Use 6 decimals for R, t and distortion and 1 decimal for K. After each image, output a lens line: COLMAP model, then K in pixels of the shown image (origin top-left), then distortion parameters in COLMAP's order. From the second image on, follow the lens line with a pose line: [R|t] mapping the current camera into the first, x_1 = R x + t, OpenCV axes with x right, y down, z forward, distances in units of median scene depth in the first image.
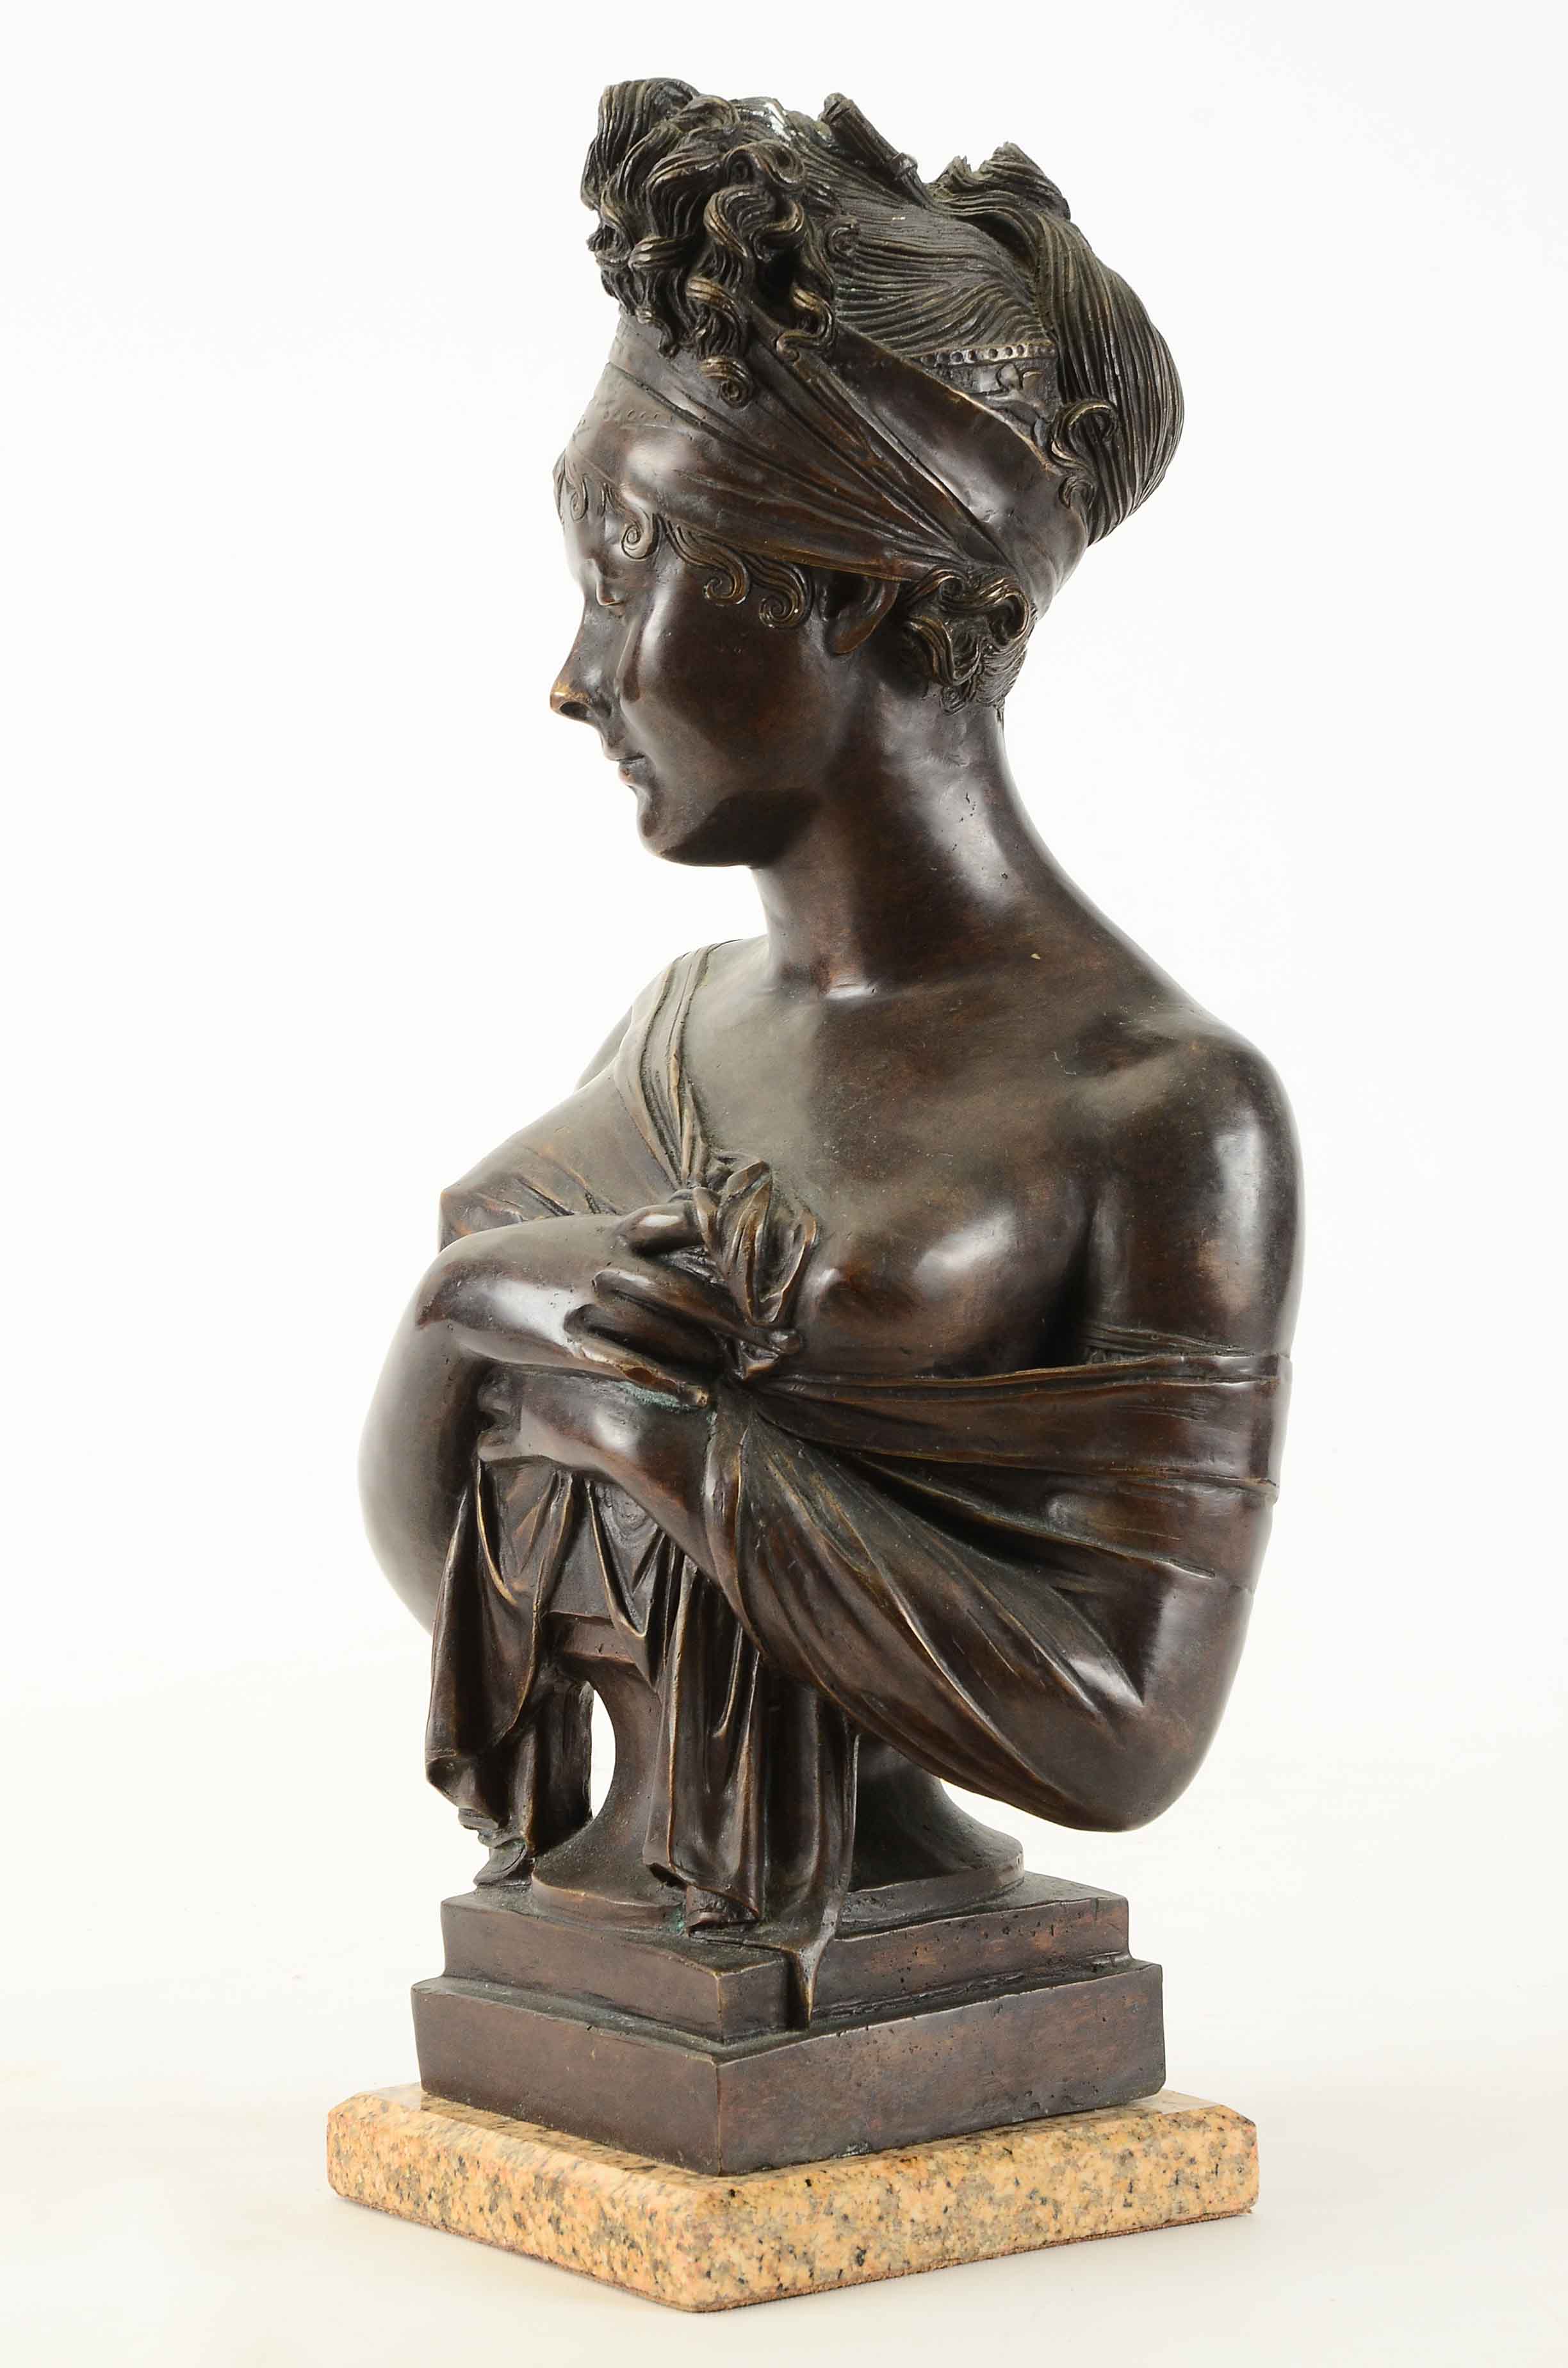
lens RADIAL K [[6710.2, 0, 785.2], [0, 6710.2, 1194.2], [0, 0, 1]] dist [0.617083, 0.000000]
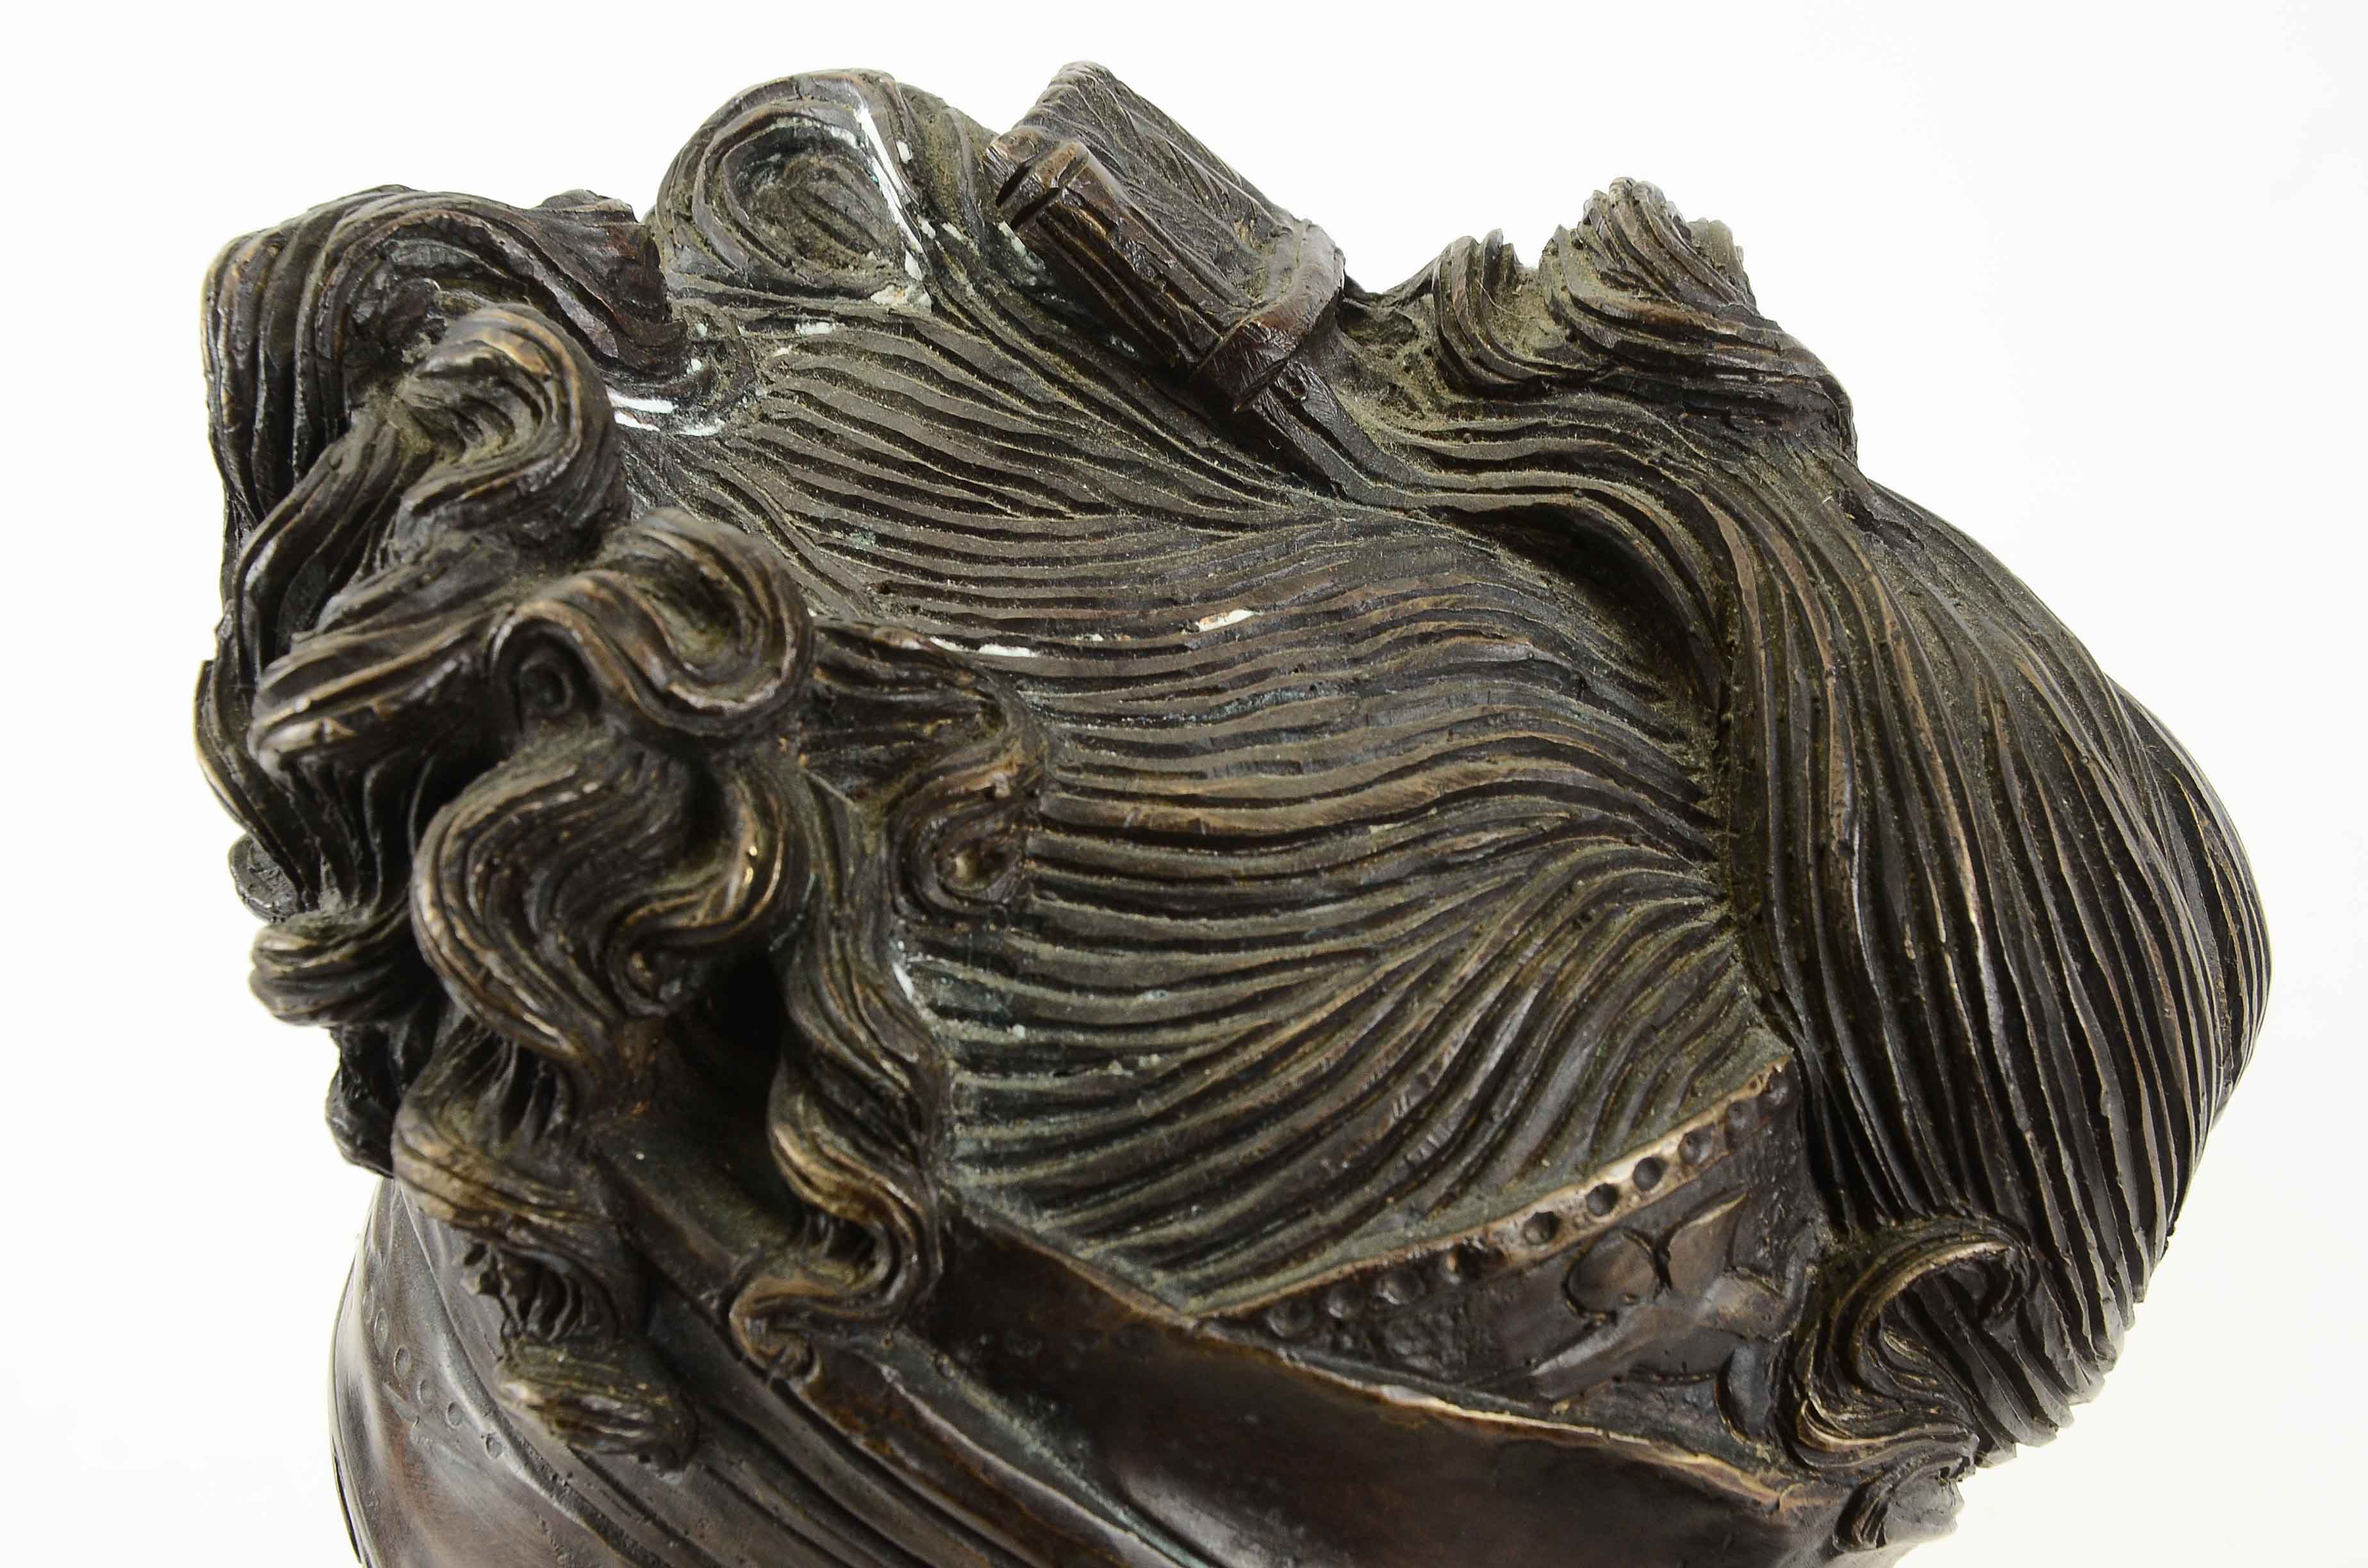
lens RADIAL K [[4297.3, 0, 1180.9], [0, 4297.3, 782.5], [0, 0, 1]] dist [0.046729, 0.000000]
pose [[0.978756, -0.057134, -0.196907, 0.050910], [0.108829, 0.958700, 0.262776, -0.186037], [0.173762, -0.278623, 0.944551, 0.827580]]
